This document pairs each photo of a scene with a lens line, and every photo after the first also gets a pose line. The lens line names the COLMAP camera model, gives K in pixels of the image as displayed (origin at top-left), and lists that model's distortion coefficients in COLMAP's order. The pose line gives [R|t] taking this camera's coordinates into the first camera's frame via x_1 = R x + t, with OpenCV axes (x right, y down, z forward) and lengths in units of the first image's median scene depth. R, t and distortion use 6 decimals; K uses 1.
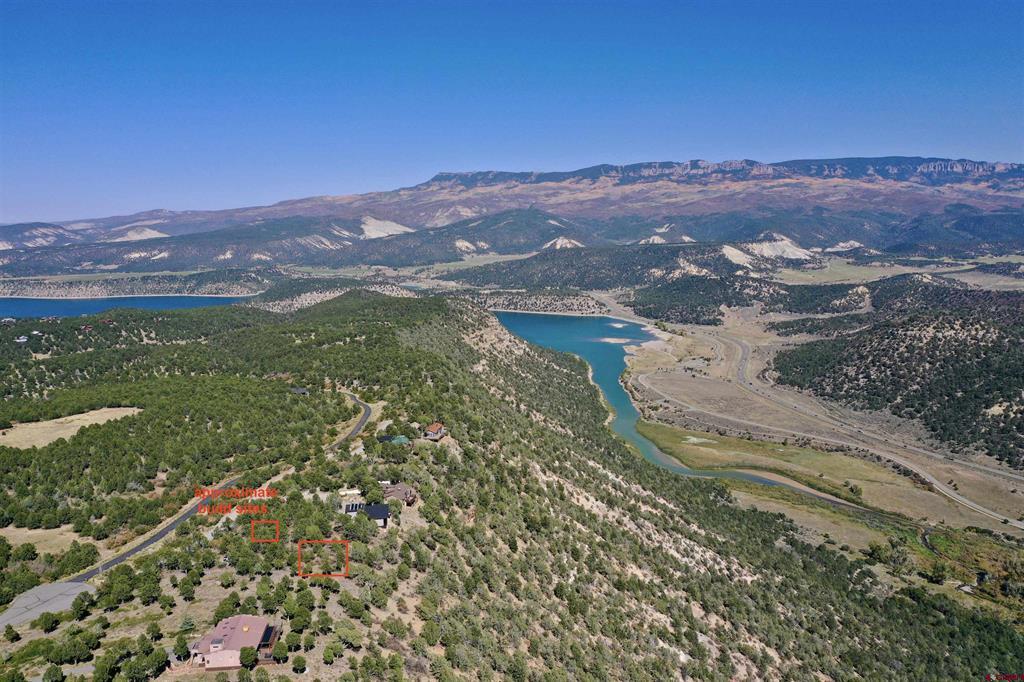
lens RADIAL K [[807.7, 0, 508.5], [0, 807.7, 339.9], [0, 0, 1]] dist [-0.003710, 0.004411]
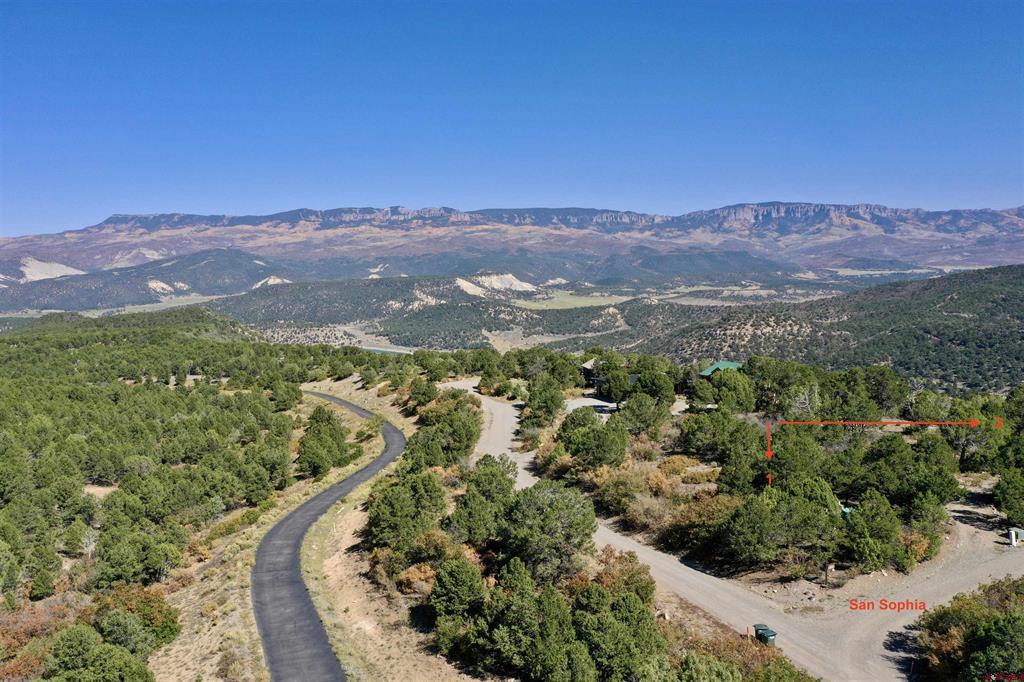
lens RADIAL K [[807.7, 0, 509.2], [0, 807.7, 339.3], [0, 0, 1]] dist [-0.003710, 0.004411]
pose [[0.930758, -0.034177, 0.364036, -0.046497], [0.056828, 0.997045, -0.051692, 0.016857], [-0.361194, 0.068801, 0.929949, 0.098925]]
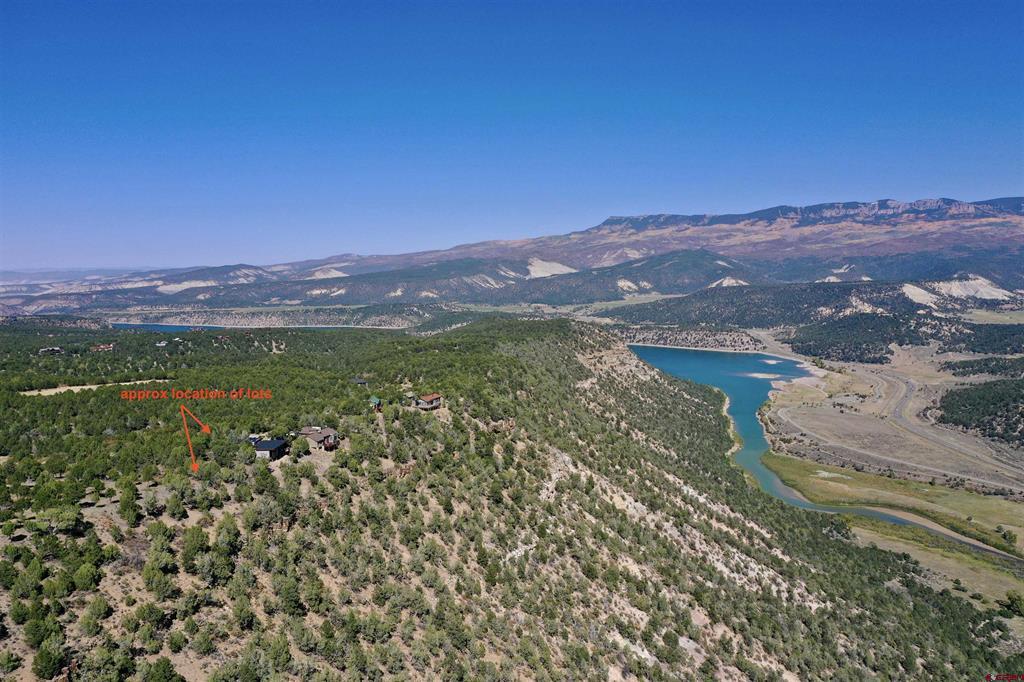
lens RADIAL K [[807.7, 0, 506.8], [0, 807.7, 339.7], [0, 0, 1]] dist [-0.003710, 0.004411]
pose [[0.976976, 0.020973, -0.212315, 0.029456], [-0.032792, 0.998093, -0.052298, 0.013464], [0.210813, 0.058056, 0.975801, 0.016064]]
